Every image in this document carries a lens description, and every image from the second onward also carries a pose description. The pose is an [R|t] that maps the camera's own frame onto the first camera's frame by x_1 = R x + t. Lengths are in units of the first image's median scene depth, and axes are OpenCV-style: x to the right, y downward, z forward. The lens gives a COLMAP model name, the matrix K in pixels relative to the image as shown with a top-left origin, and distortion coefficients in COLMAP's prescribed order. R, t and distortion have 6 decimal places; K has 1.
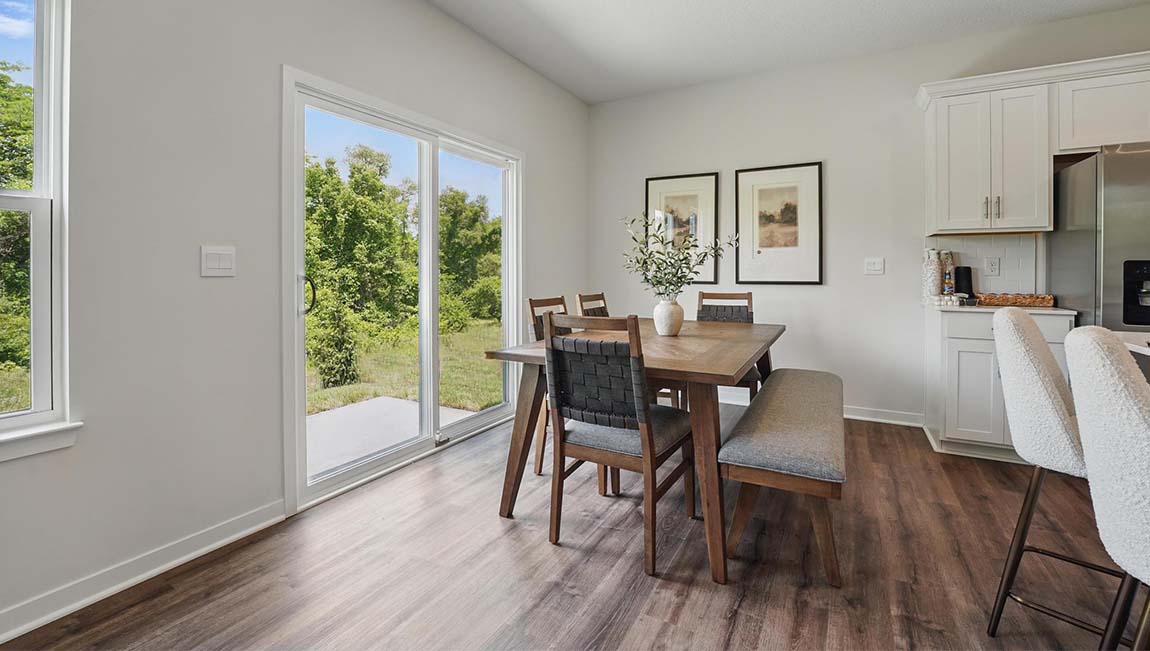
lens RADIAL K [[477.7, 0, 571.0], [0, 477.7, 275.0], [0, 0, 1]] dist [-0.028693, 0.000169]
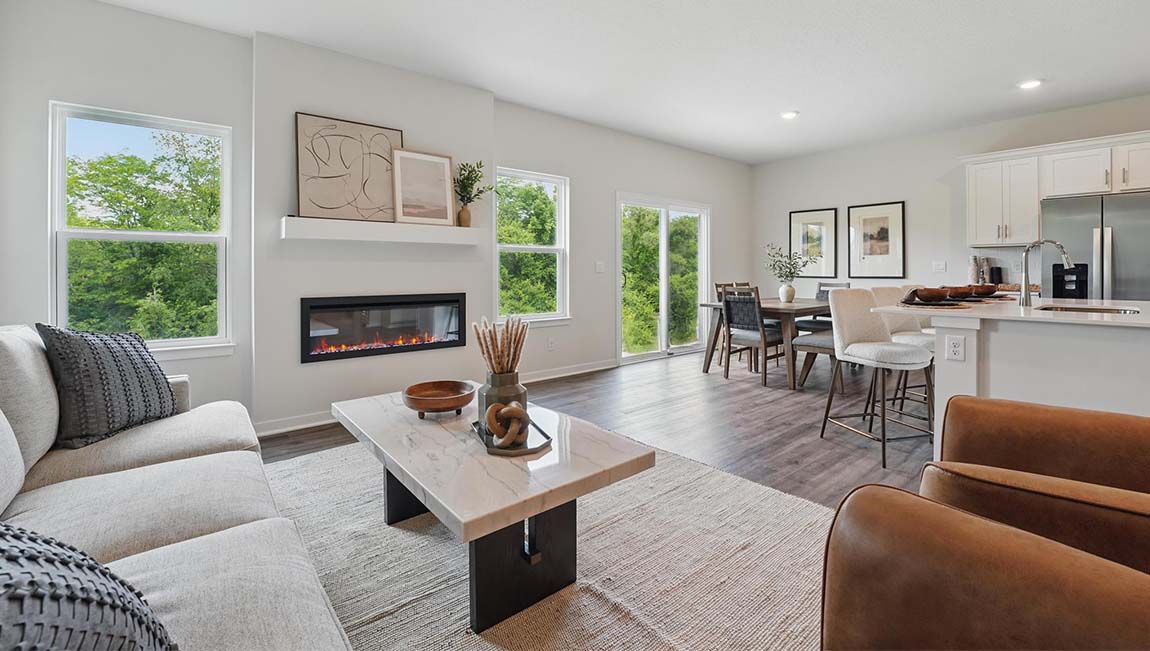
lens RADIAL K [[477.7, 0, 571.0], [0, 477.7, 275.0], [0, 0, 1]] dist [-0.028693, 0.000169]
pose [[0.933018, 0.001582, -0.359826, 0.072377], [-0.000924, 0.999998, 0.002000, 0.008387], [0.359829, -0.001533, 0.933017, -1.137389]]
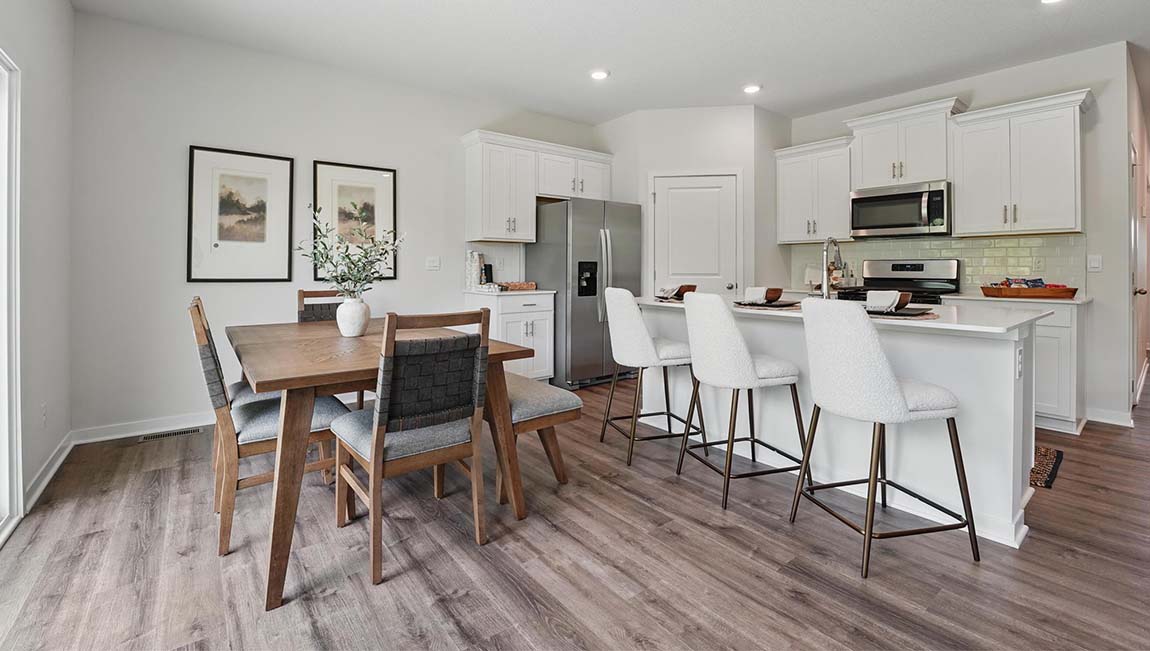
lens RADIAL K [[483.8, 0, 568.8], [0, 483.8, 272.3], [0, 0, 1]] dist [-0.026656, 0.000348]
pose [[0.391095, -0.008331, 0.920312, -0.469106], [0.007313, 0.999956, 0.005944, -0.000624], [-0.920321, 0.004406, 0.391139, 0.230935]]
